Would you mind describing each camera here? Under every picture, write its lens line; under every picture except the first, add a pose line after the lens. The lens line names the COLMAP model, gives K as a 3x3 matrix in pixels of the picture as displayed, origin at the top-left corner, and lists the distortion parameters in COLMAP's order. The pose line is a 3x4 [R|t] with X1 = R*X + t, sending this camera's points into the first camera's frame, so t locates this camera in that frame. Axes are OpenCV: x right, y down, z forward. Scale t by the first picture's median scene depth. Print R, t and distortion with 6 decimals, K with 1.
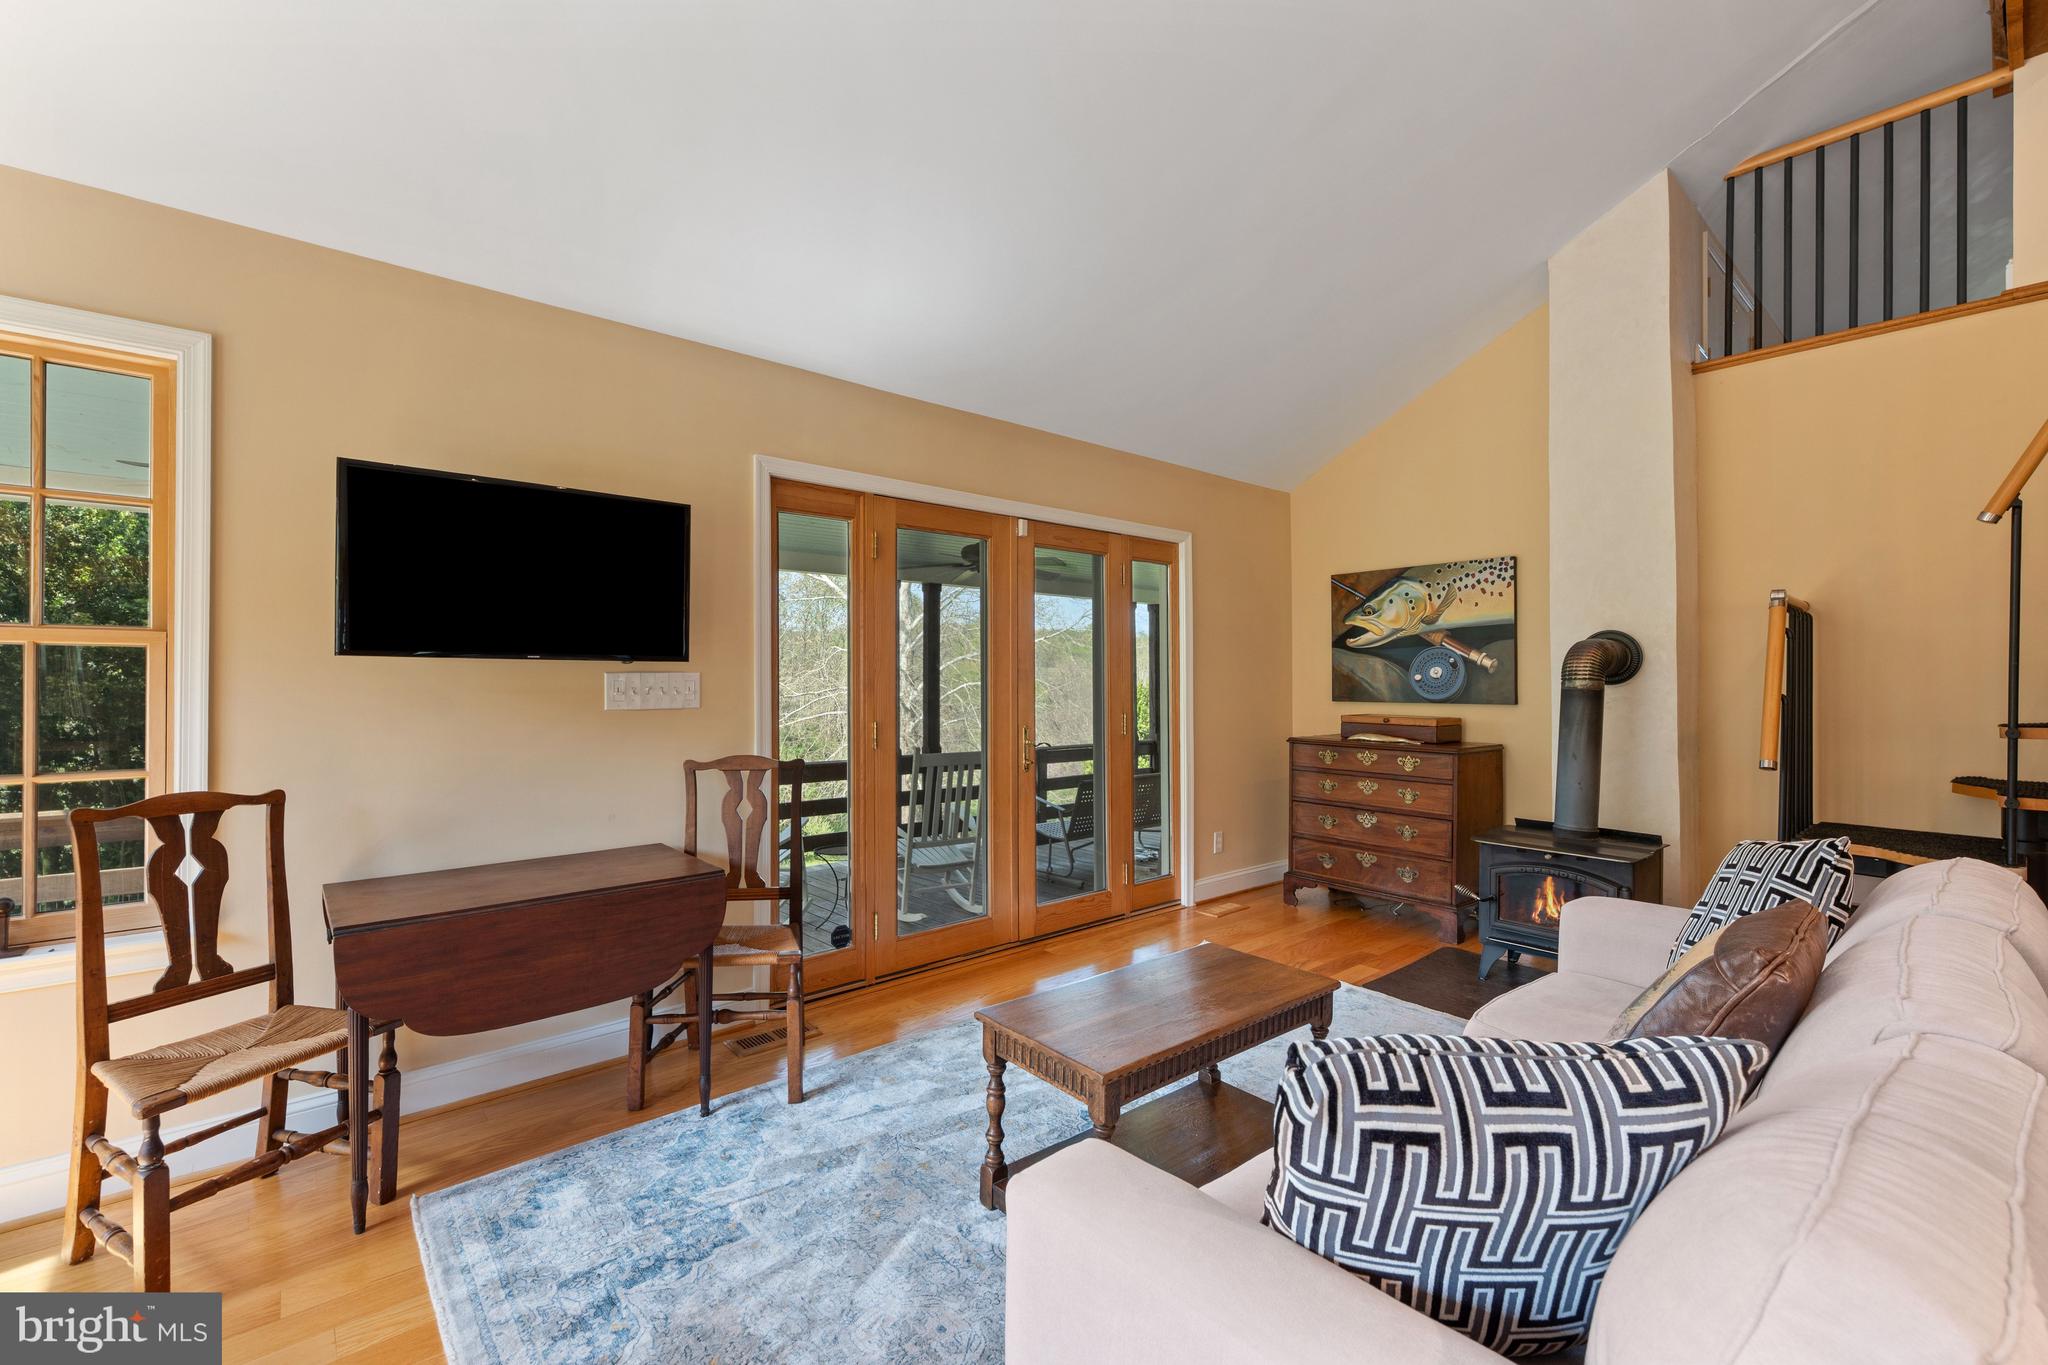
lens RADIAL K [[848.7, 0, 1019.5], [0, 848.7, 675.4], [0, 0, 1]] dist [-0.000996, -0.000590]
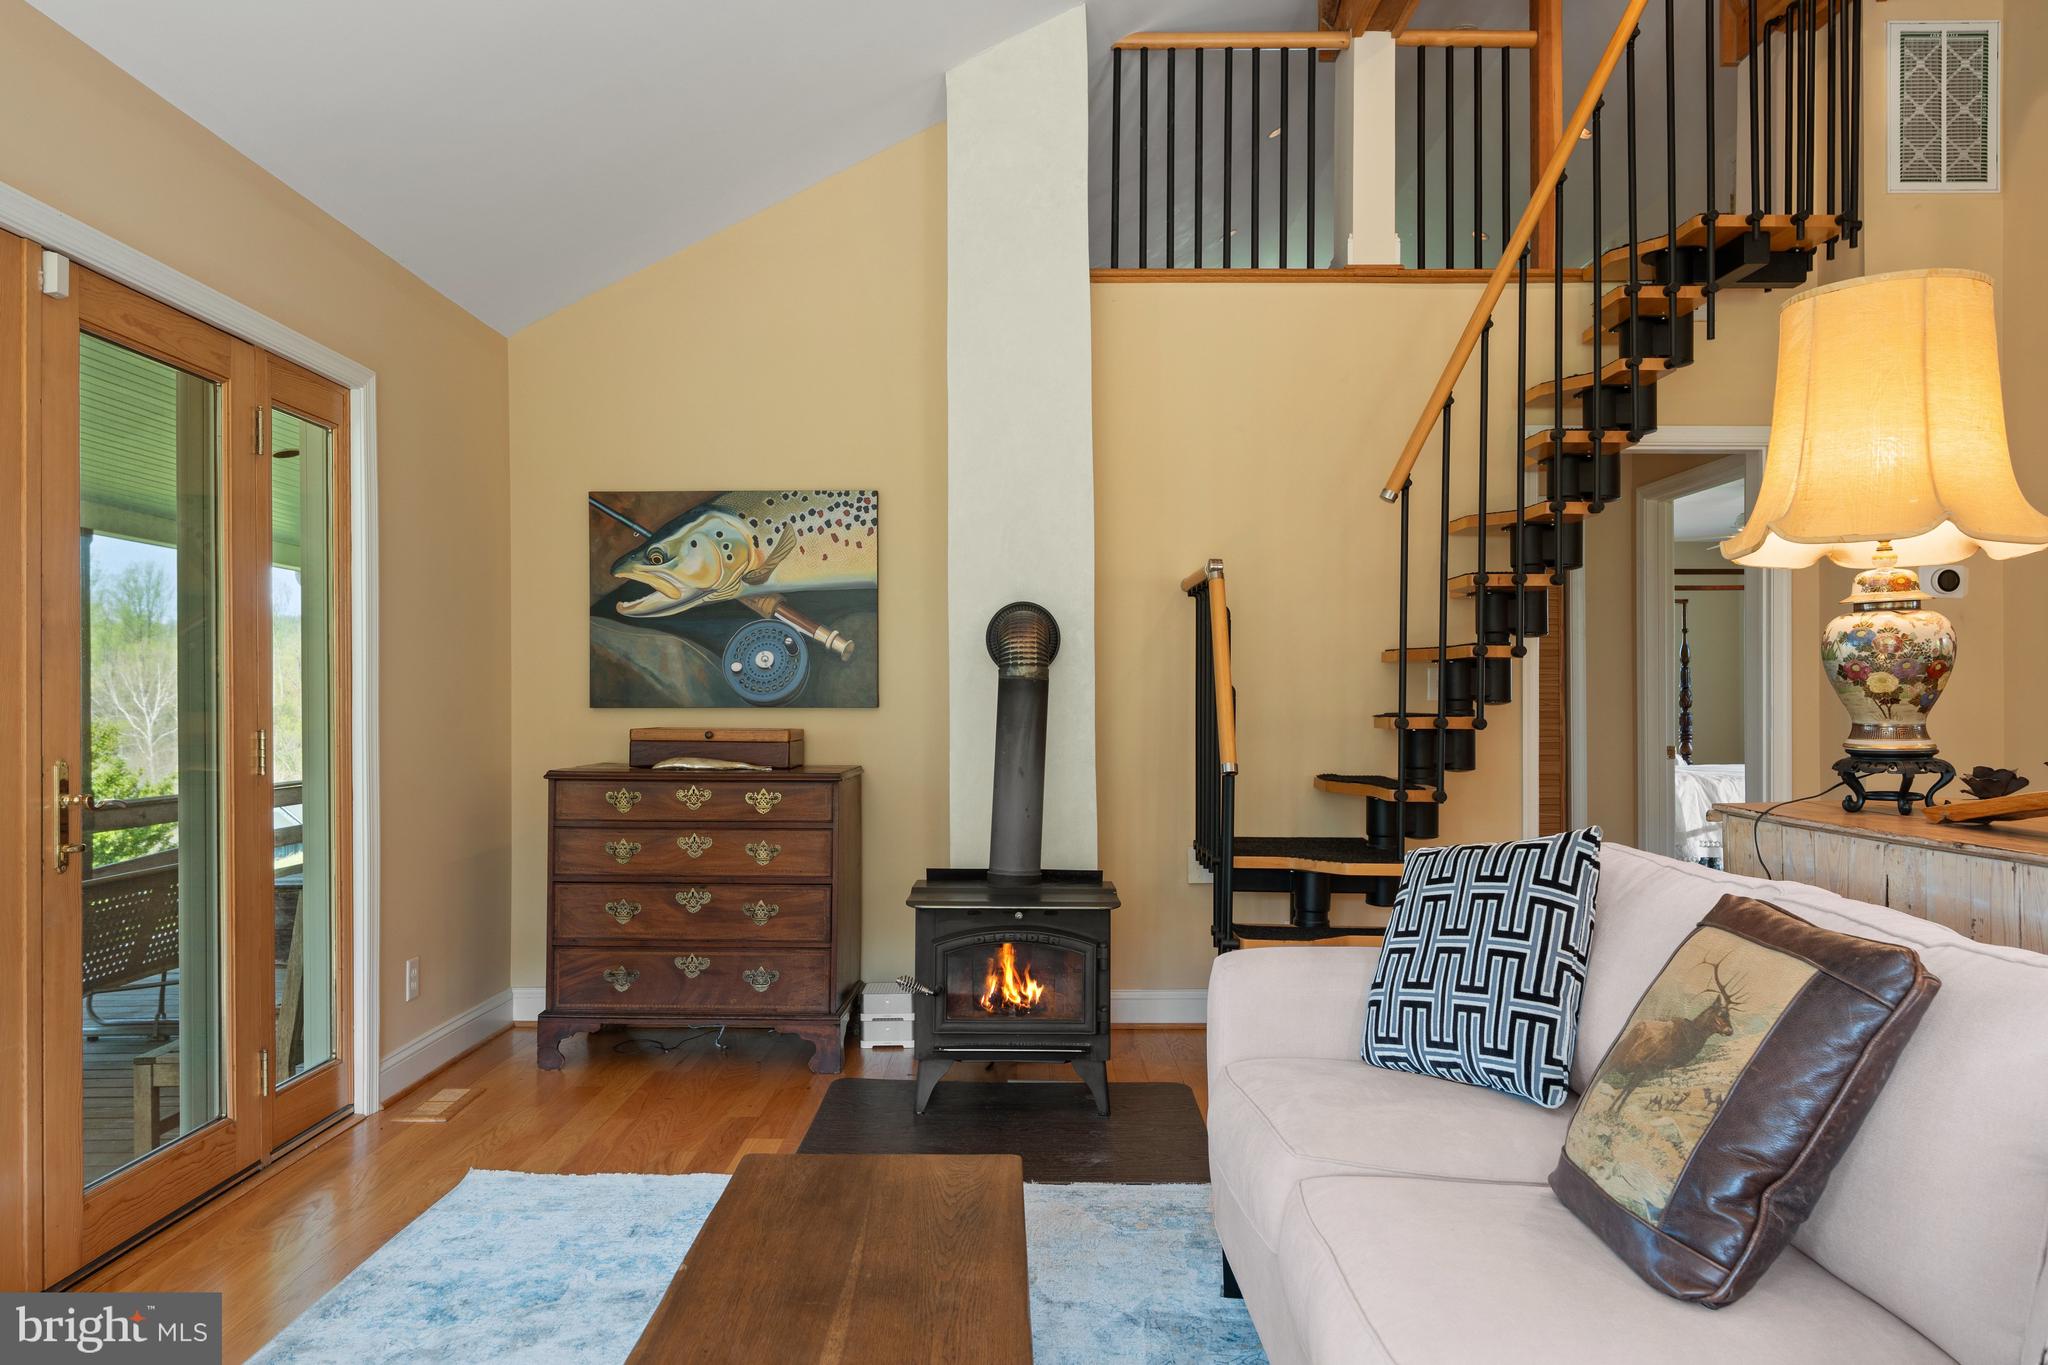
lens RADIAL K [[1336.2, 0, 1013.7], [0, 1336.2, 692.4], [0, 0, 1]] dist [0.004897, -0.000938]
pose [[0.655777, 0.002862, 0.754950, -0.155416], [-0.004819, 0.999988, 0.000396, 0.020913], [-0.754940, -0.003898, 0.655783, 0.200631]]
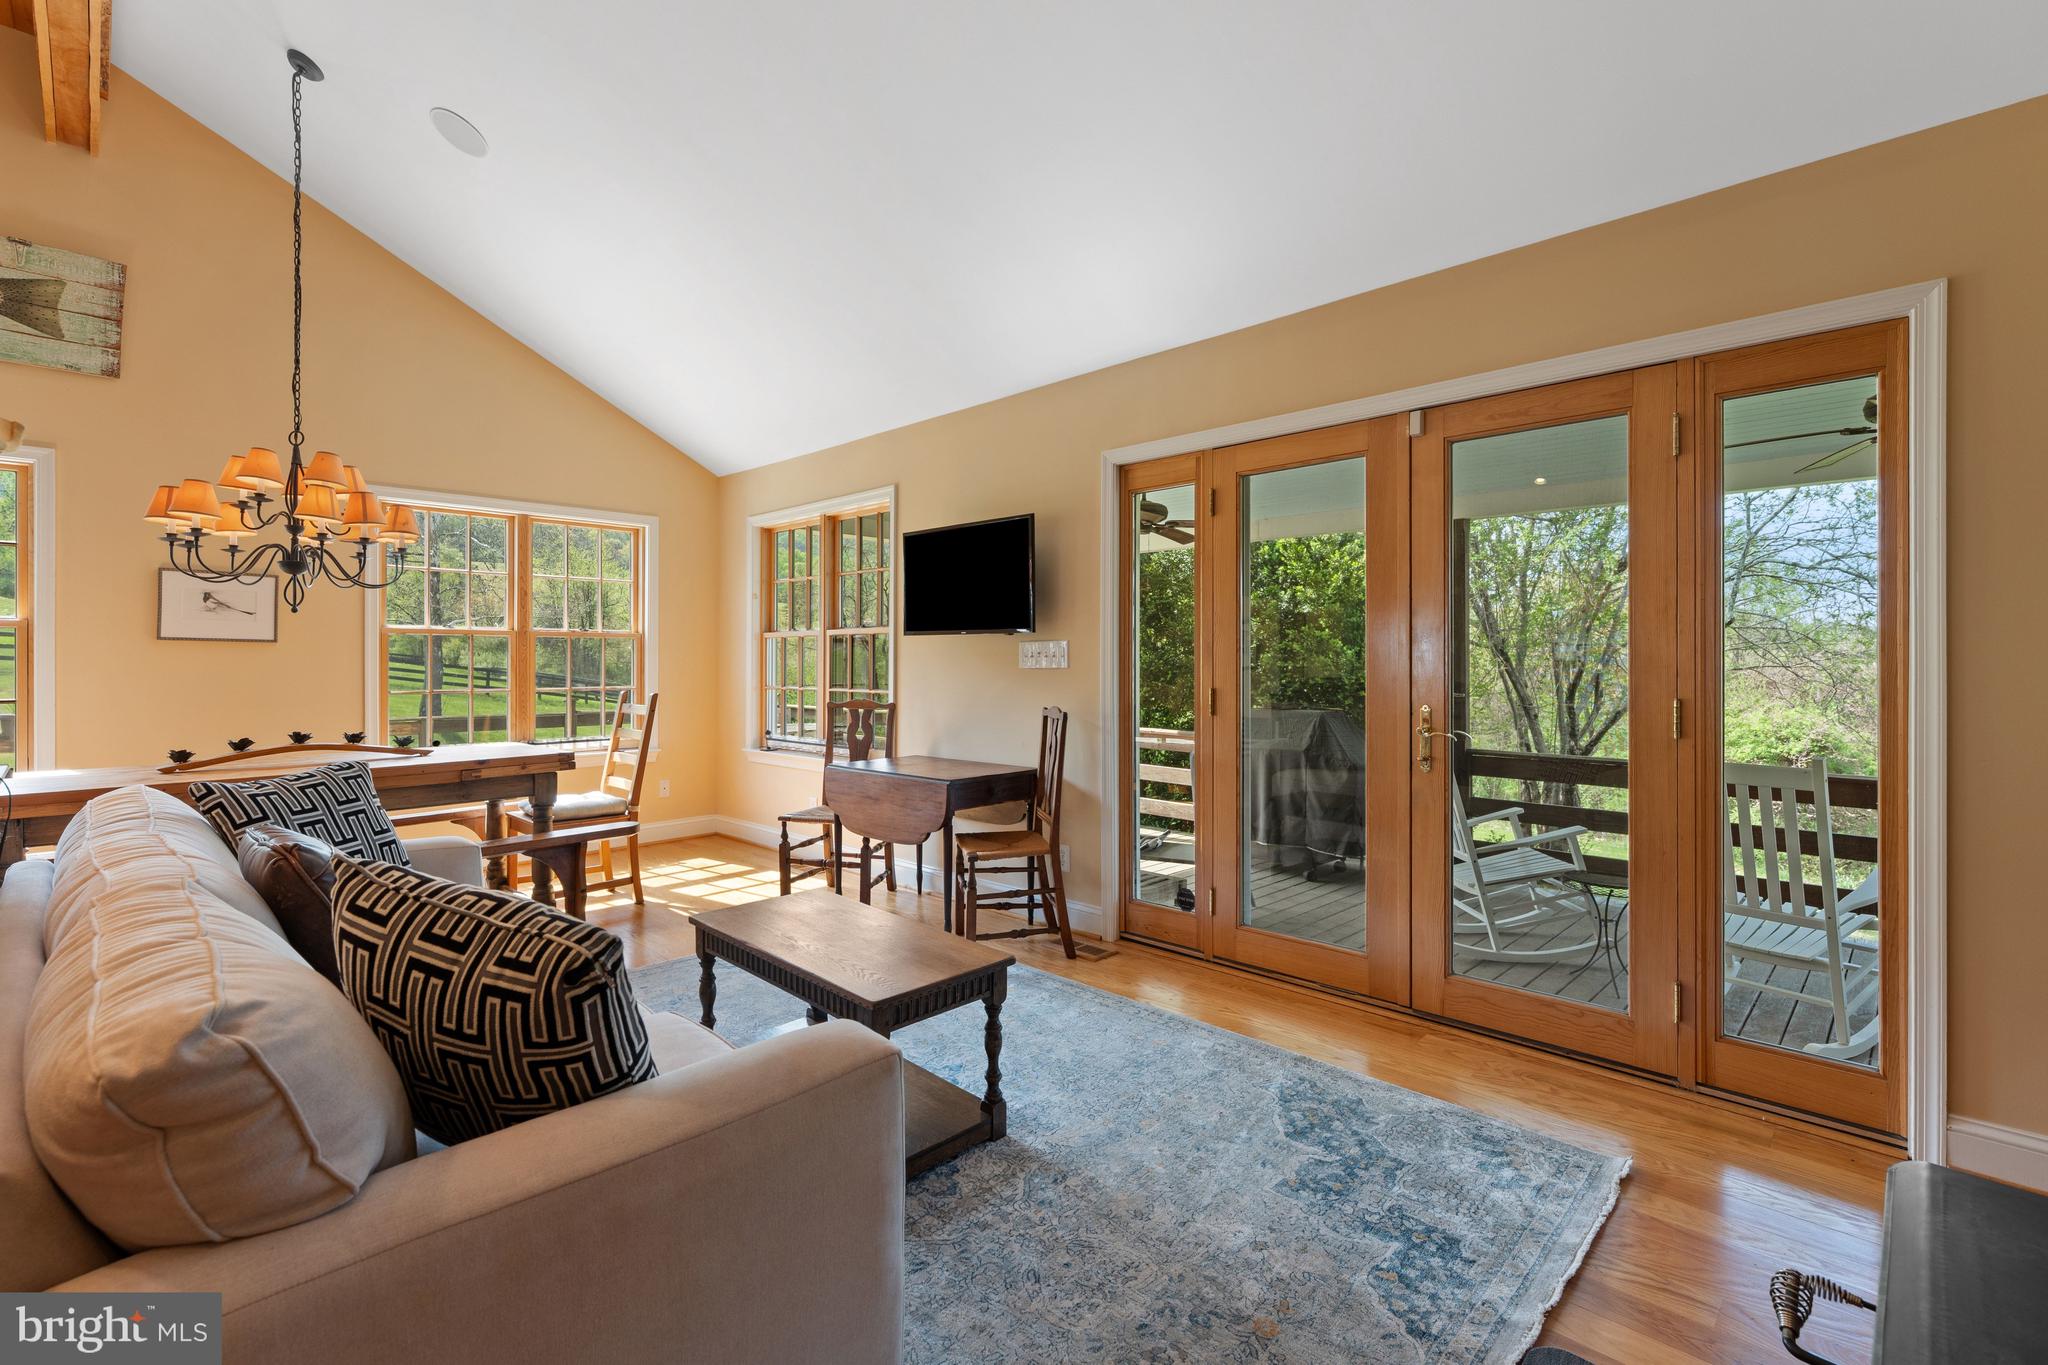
lens RADIAL K [[922.3, 0, 1024.8], [0, 922.3, 672.8], [0, 0, 1]] dist [0.000090, -0.000003]
pose [[0.091948, 0.011962, -0.995692, 0.636901], [0.003688, 0.999917, 0.012354, 0.018368], [0.995757, -0.004808, 0.091896, 0.527052]]
